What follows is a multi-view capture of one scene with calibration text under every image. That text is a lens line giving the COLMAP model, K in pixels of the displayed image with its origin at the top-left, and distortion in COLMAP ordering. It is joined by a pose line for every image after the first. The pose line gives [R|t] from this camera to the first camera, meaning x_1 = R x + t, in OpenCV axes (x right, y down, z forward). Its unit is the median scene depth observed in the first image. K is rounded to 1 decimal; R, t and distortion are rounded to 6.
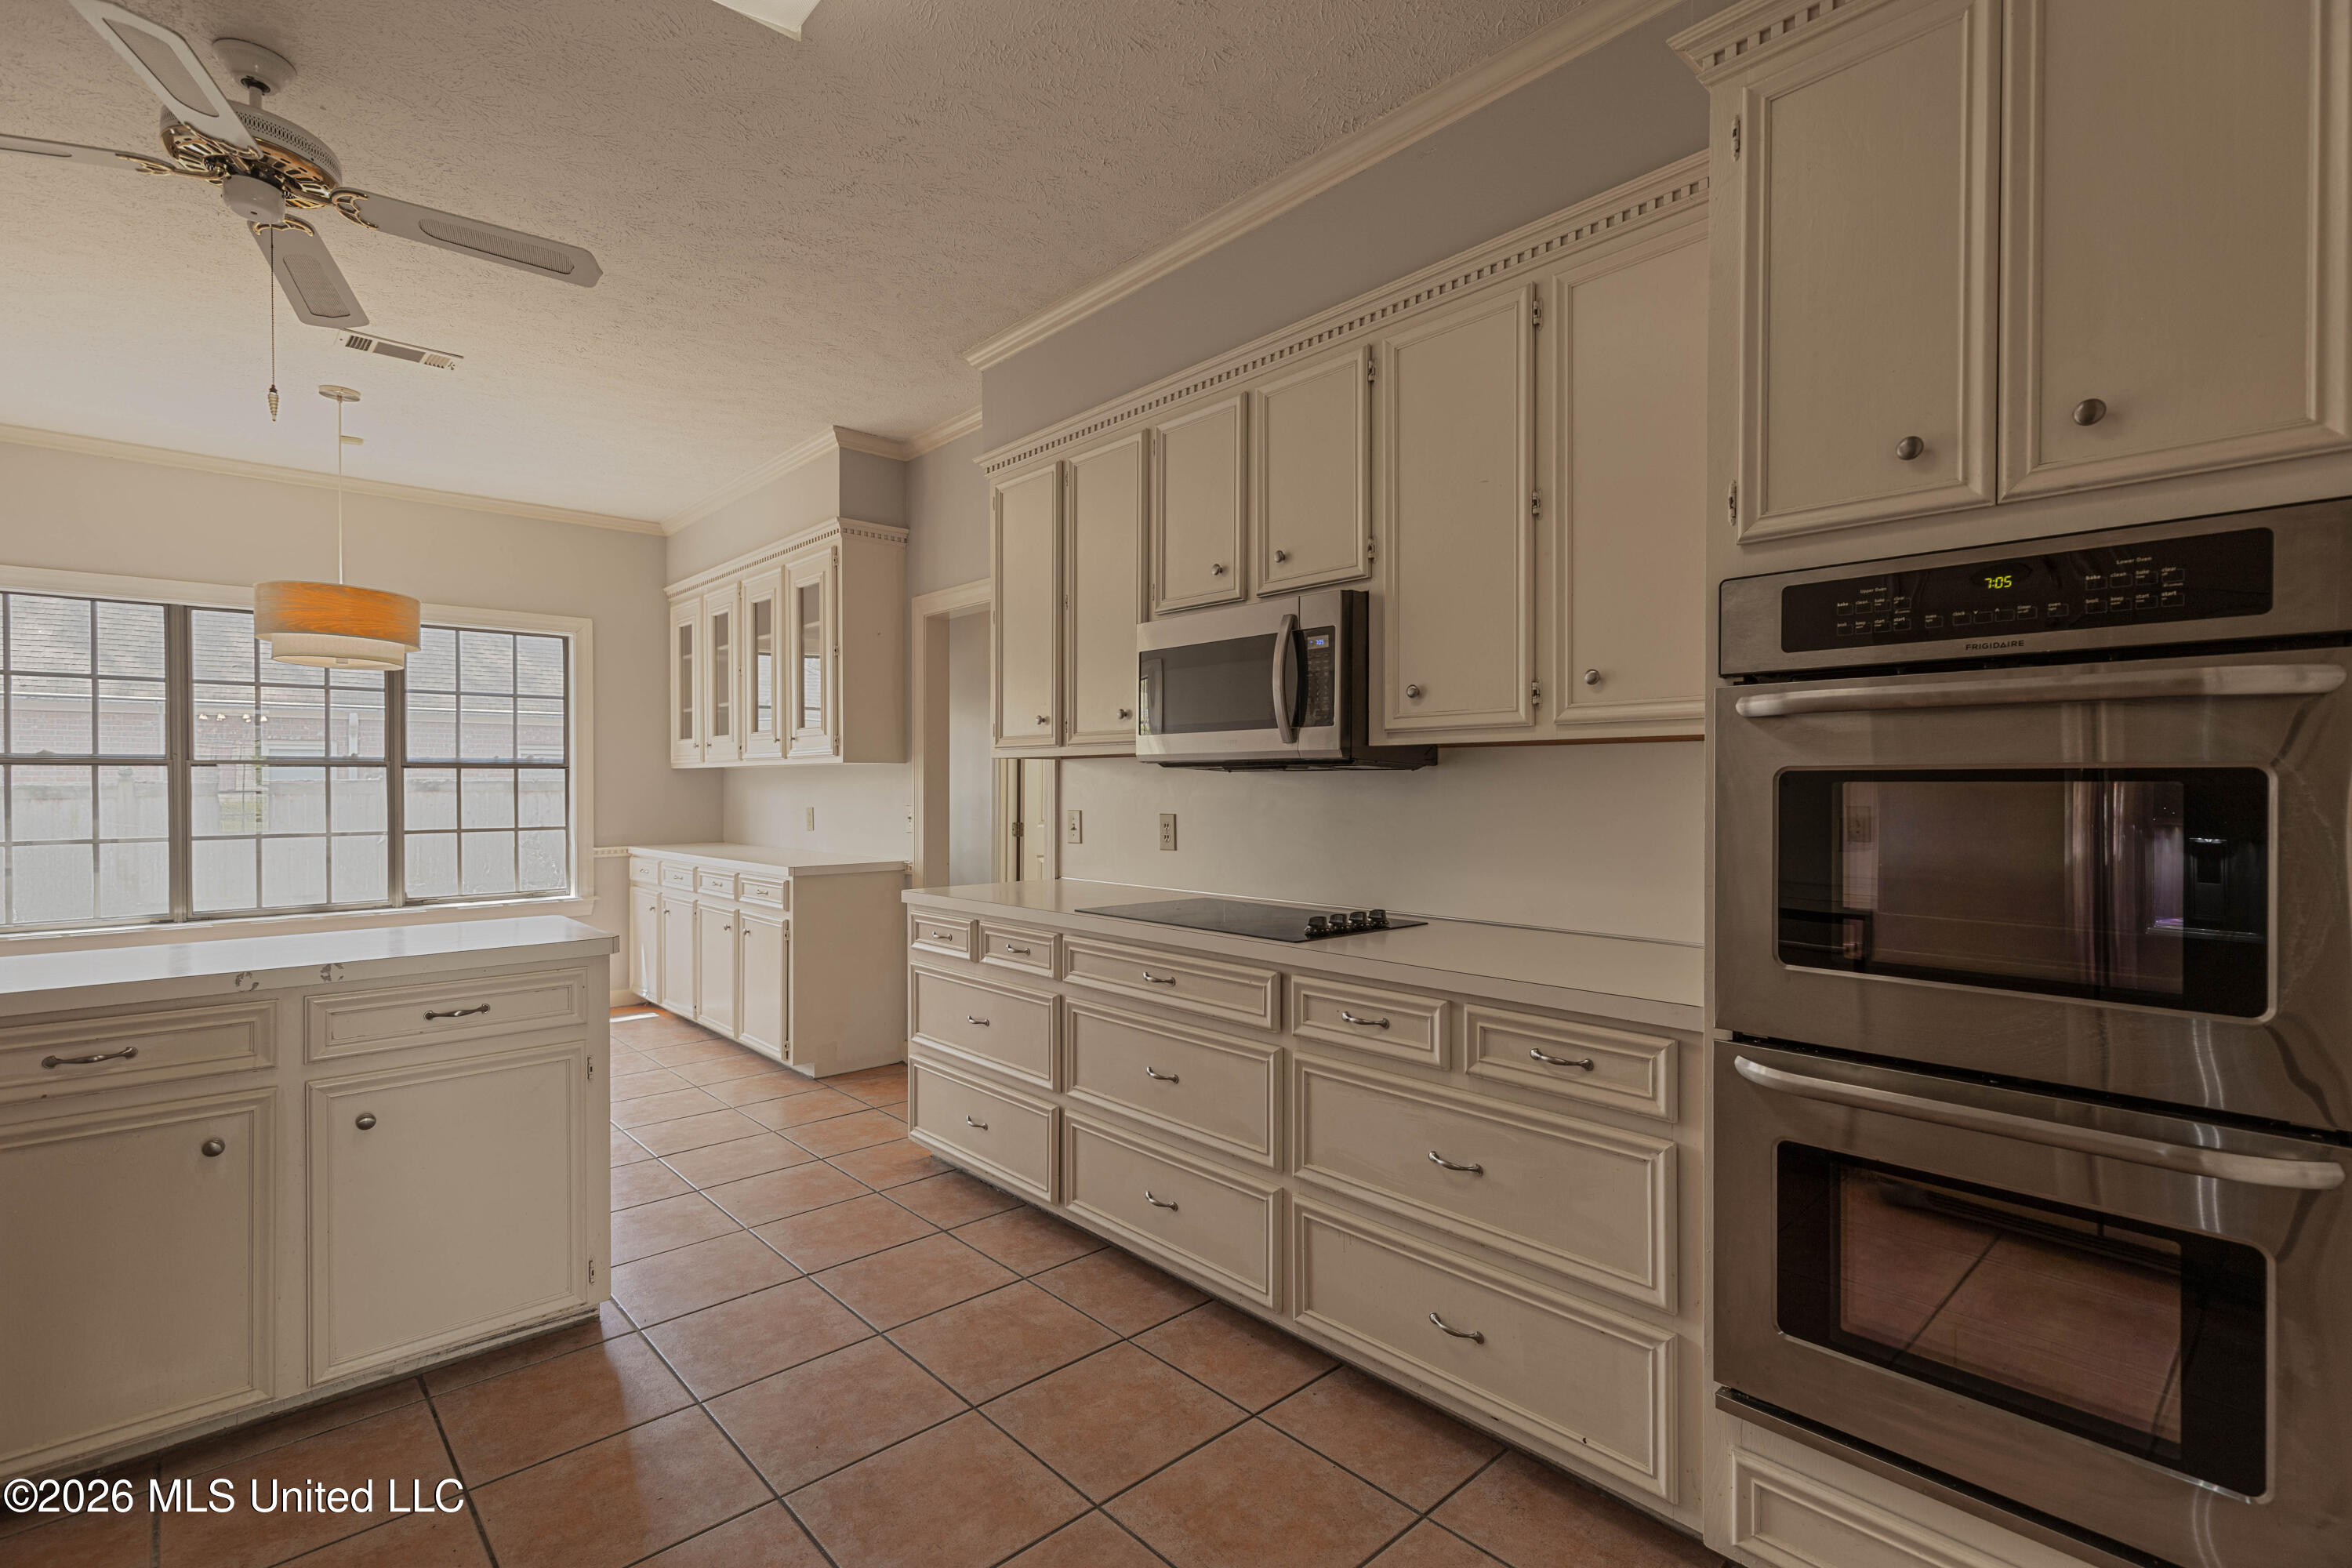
lens RADIAL K [[1091.8, 0, 1181.8], [0, 1091.8, 786.5], [0, 0, 1]] dist [0.022514, 0.000126]
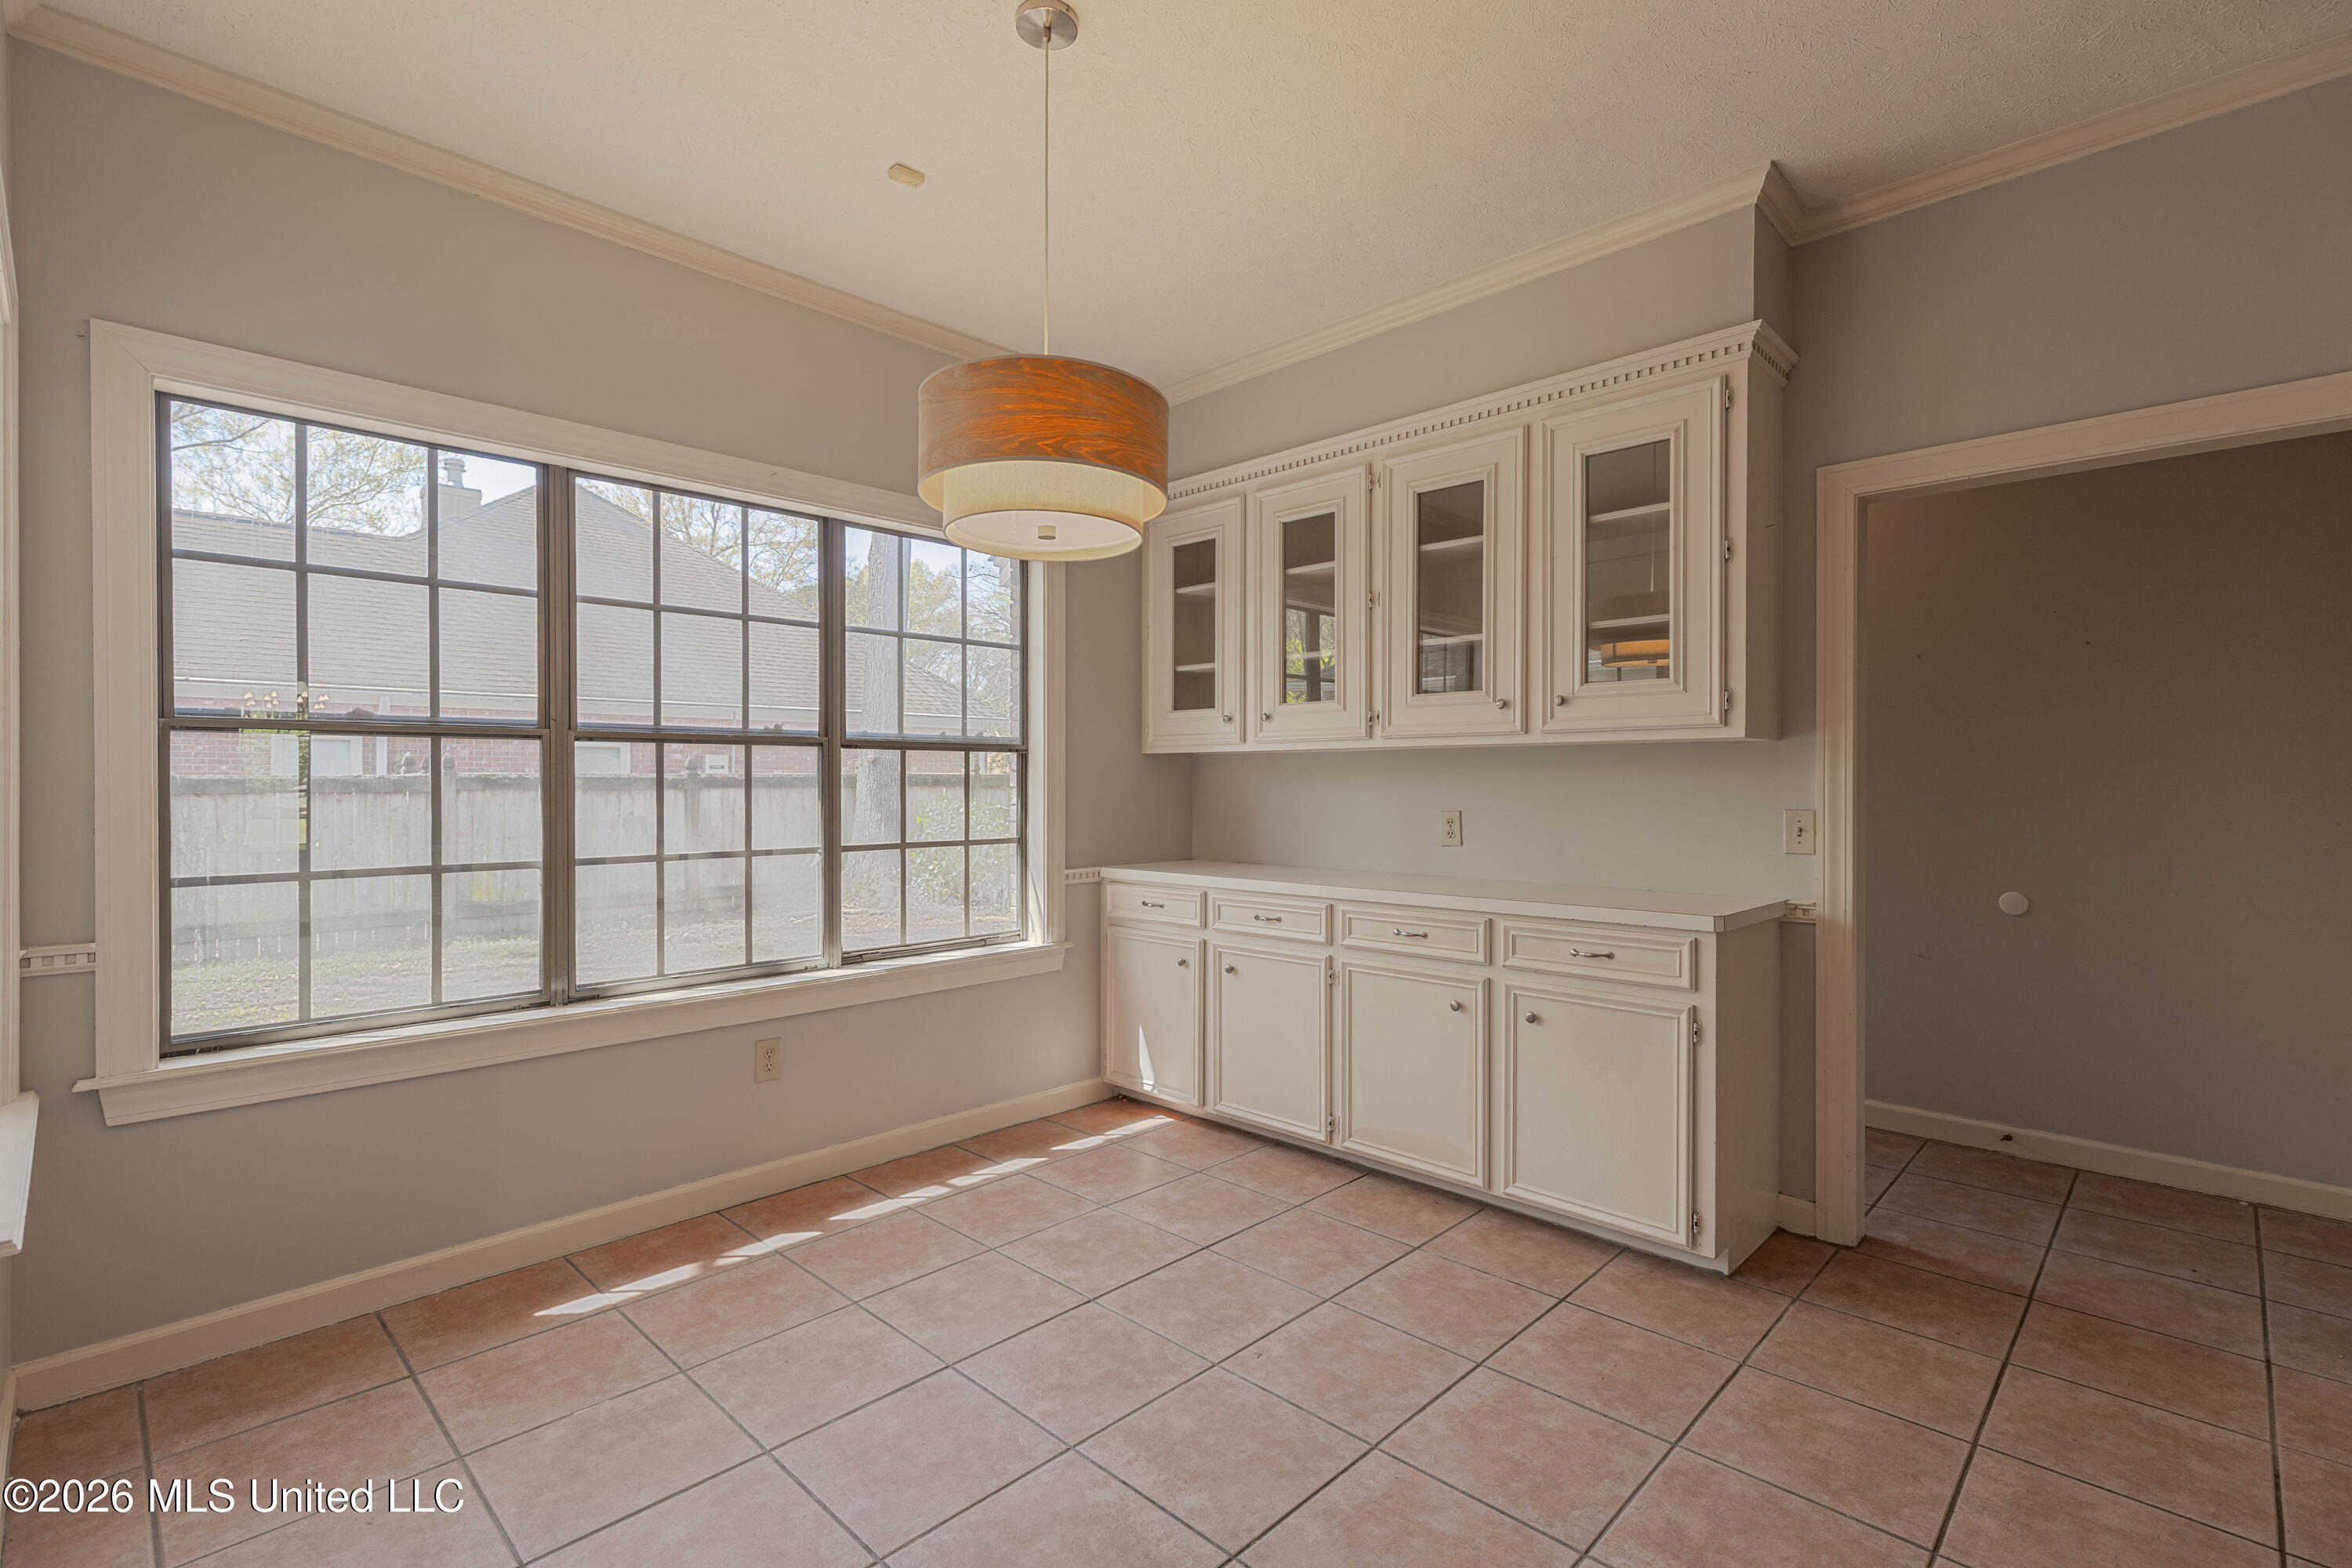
lens RADIAL K [[1066.3, 0, 1210.3], [0, 1066.3, 789.7], [0, 0, 1]] dist [-0.010080, 0.000178]
pose [[0.997665, 0.002232, 0.068254, -0.520079], [-0.002503, 0.999989, 0.003885, 0.004140], [-0.068245, -0.004047, 0.997660, 0.363501]]
